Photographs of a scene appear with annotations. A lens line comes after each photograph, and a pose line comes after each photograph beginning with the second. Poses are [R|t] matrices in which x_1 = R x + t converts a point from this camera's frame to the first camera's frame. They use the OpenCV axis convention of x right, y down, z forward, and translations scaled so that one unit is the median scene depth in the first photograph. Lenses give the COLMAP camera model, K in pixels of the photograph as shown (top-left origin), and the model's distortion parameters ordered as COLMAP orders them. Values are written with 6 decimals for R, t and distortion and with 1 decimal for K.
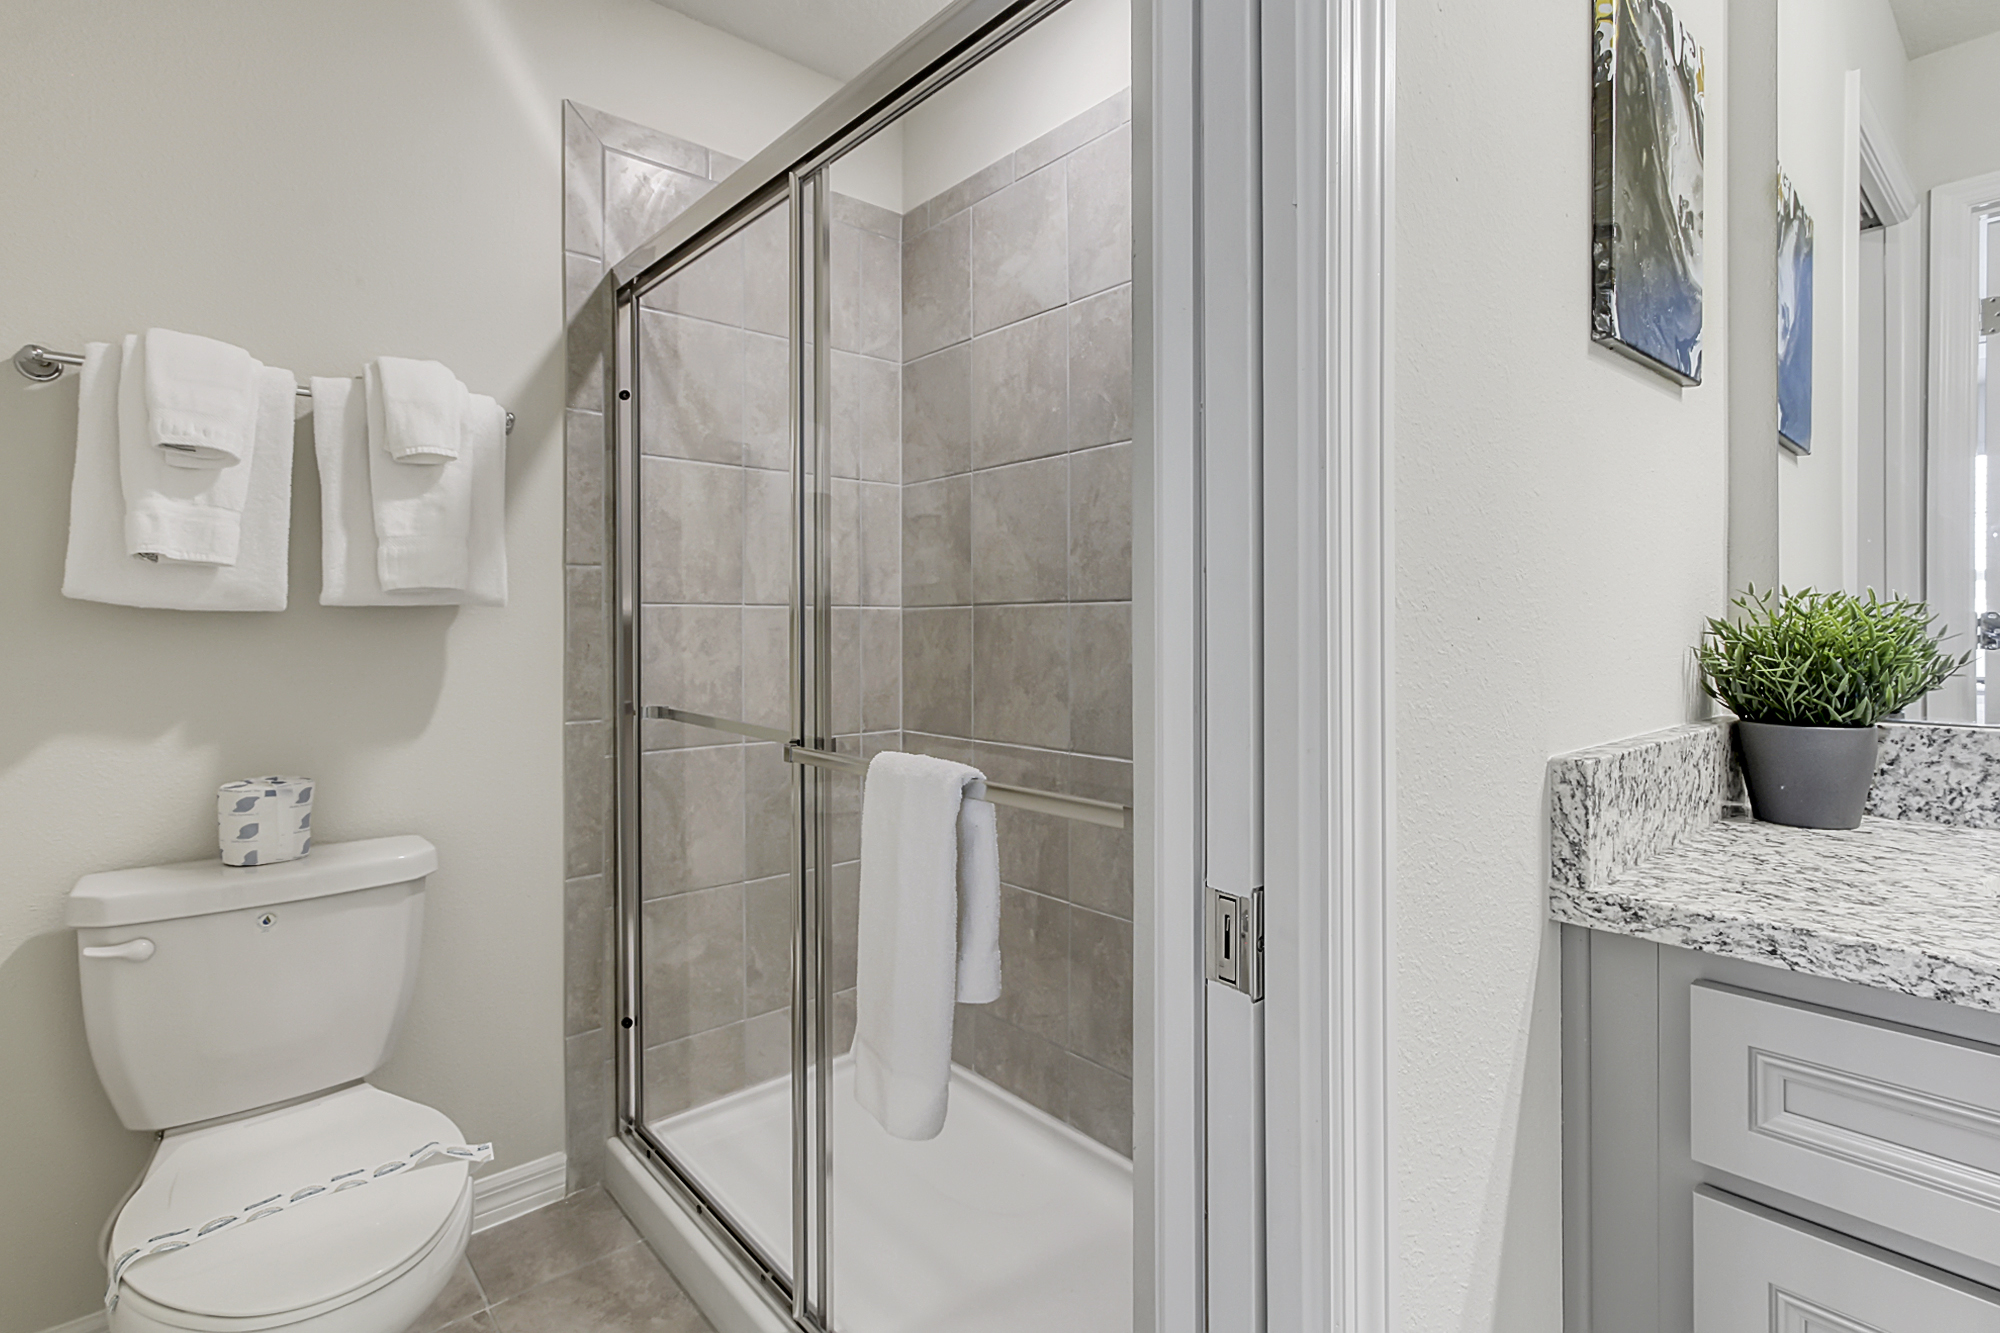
lens RADIAL K [[953.6, 0, 1009.6], [0, 953.6, 627.4], [0, 0, 1]] dist [0.000653, 0.001730]
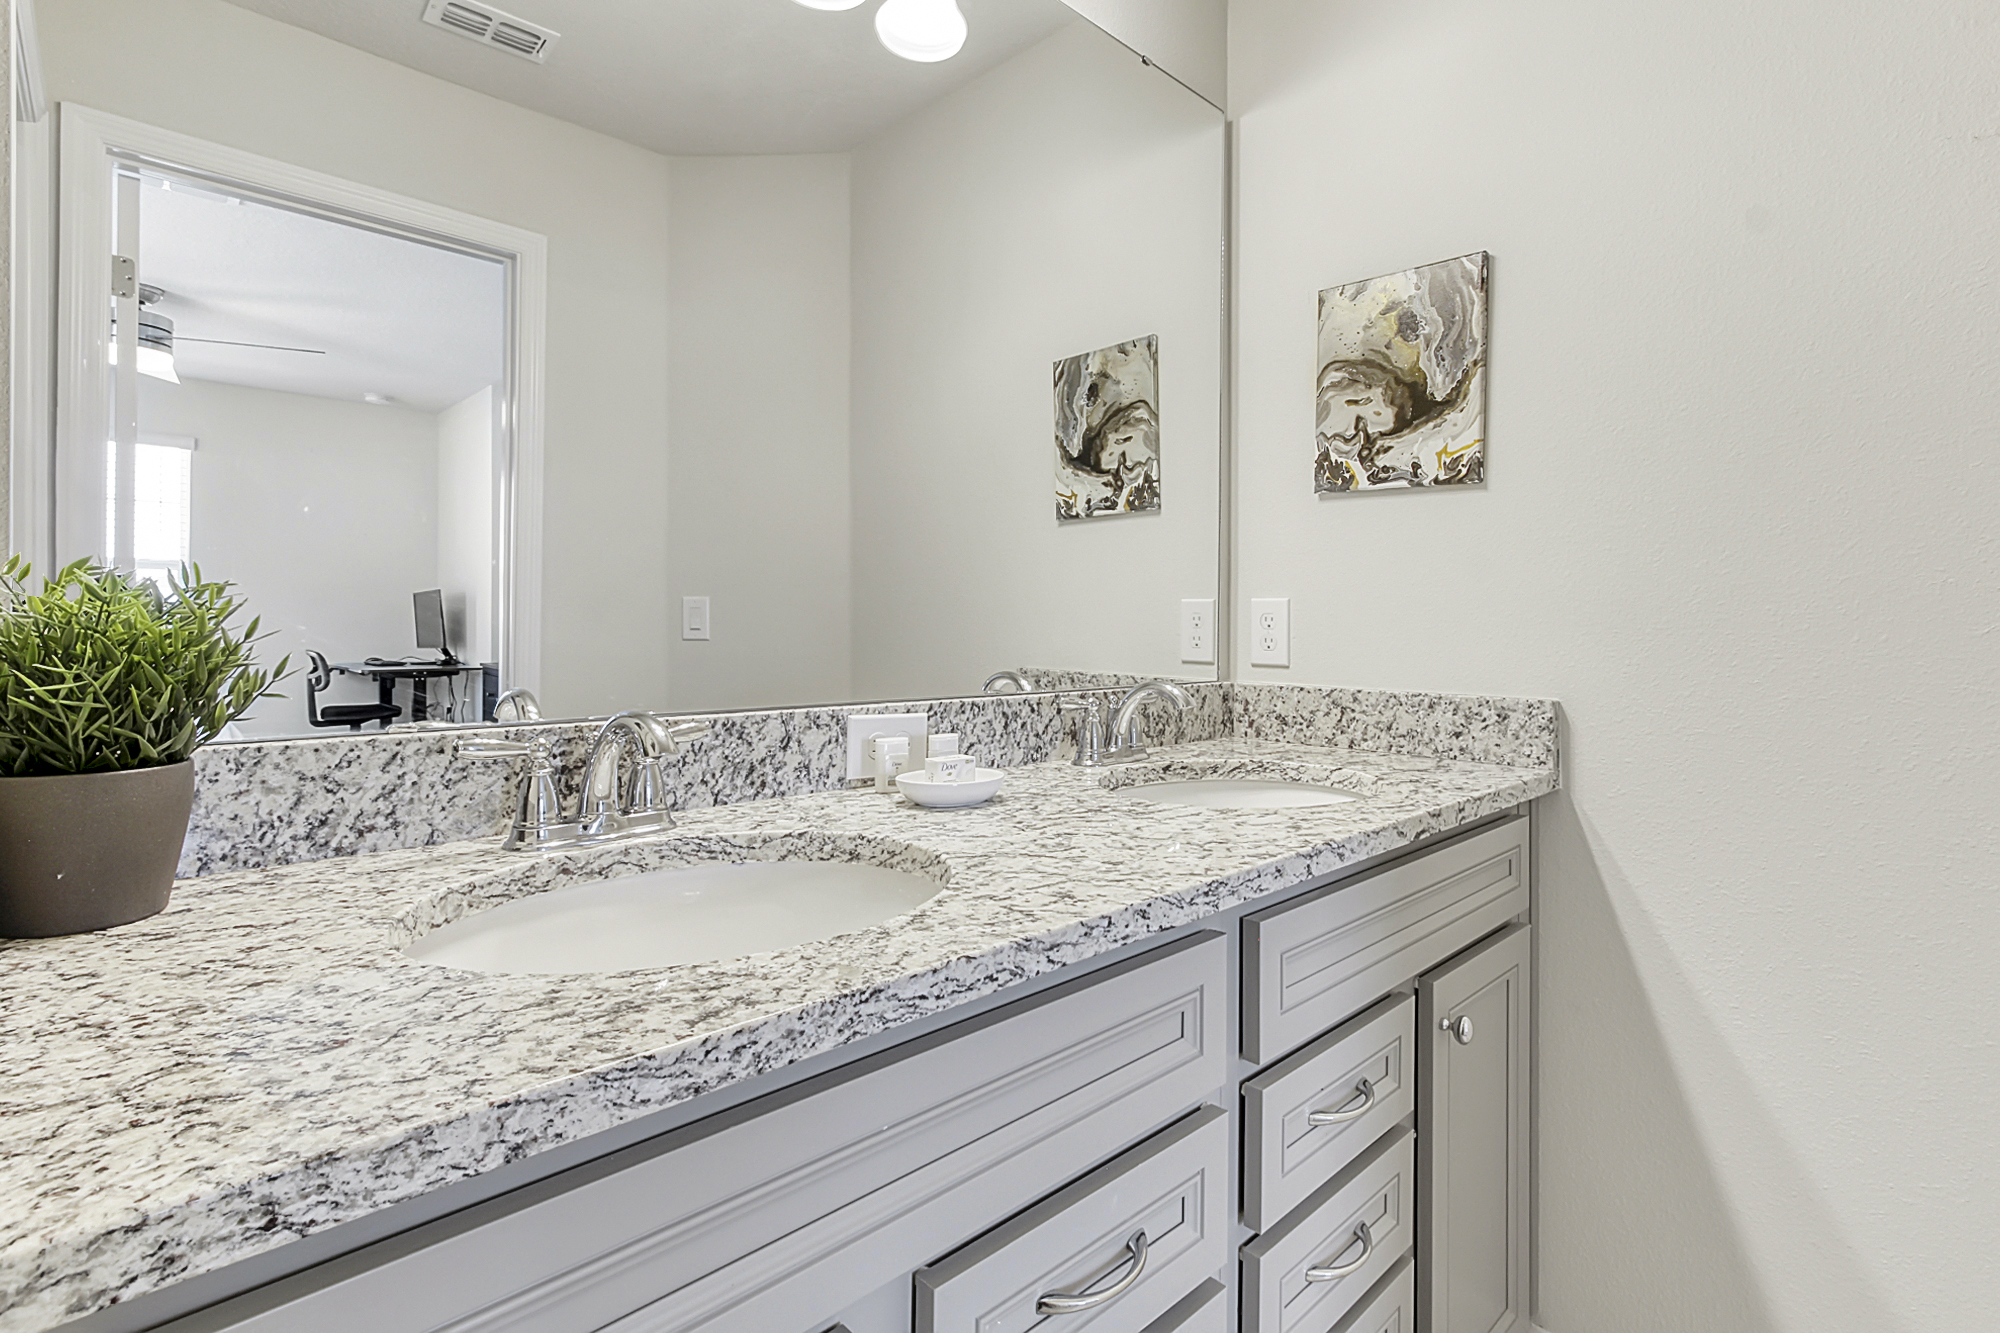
lens RADIAL K [[953.6, 0, 1009.6], [0, 953.6, 627.4], [0, 0, 1]] dist [0.000653, 0.001730]
pose [[-0.041041, -0.001961, 0.999156, 0.168830], [-0.010831, 0.999940, 0.001517, -0.000969], [-0.999099, -0.010759, -0.041060, 0.419071]]
